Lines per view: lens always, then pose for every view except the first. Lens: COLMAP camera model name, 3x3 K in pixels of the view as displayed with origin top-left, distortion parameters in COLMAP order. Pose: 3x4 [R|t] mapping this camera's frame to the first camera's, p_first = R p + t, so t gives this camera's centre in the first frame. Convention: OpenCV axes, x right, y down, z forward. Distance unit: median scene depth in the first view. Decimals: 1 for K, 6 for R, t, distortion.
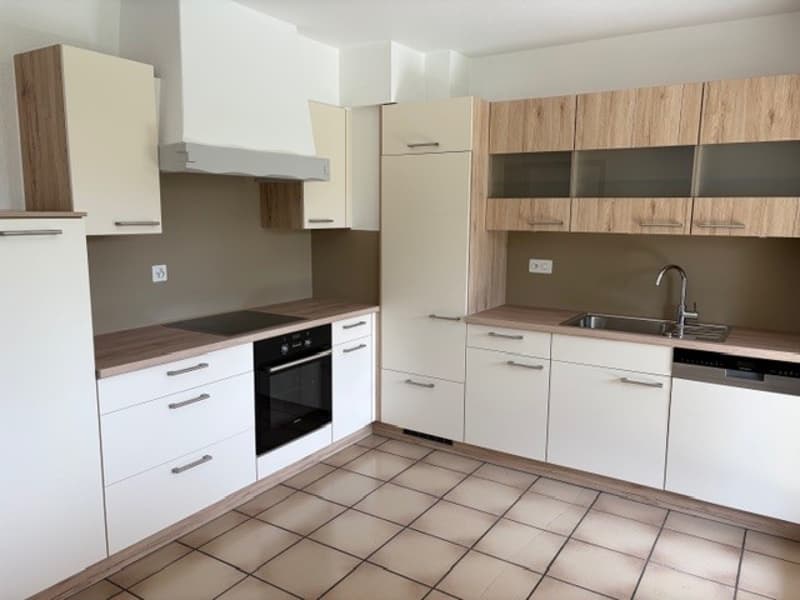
lens RADIAL K [[604.3, 0, 399.1], [0, 604.3, 299.4], [0, 0, 1]] dist [0.035436, -0.017953]
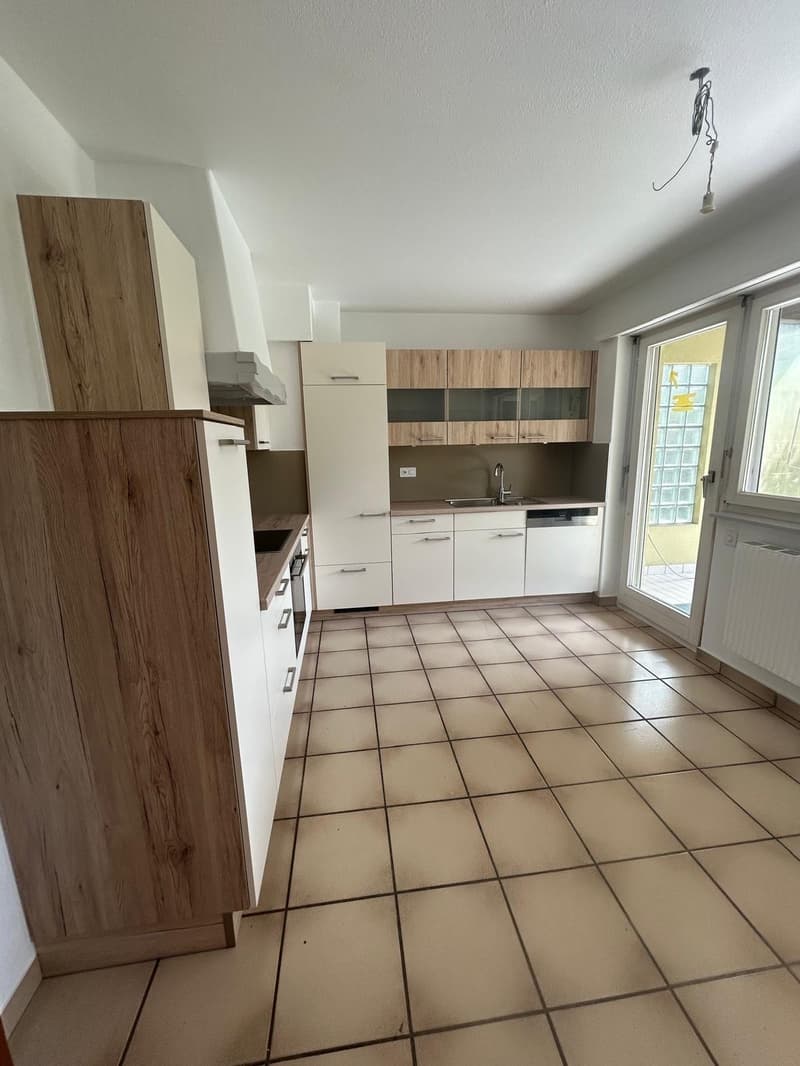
lens RADIAL K [[429.6, 0, 398.0], [0, 429.6, 531.7], [0, 0, 1]] dist [0.003439, -0.000065]
pose [[0.767413, -0.152991, 0.622632, -0.501370], [0.122966, 0.988206, 0.091260, -0.013047], [-0.629251, 0.006529, 0.777175, 0.269433]]
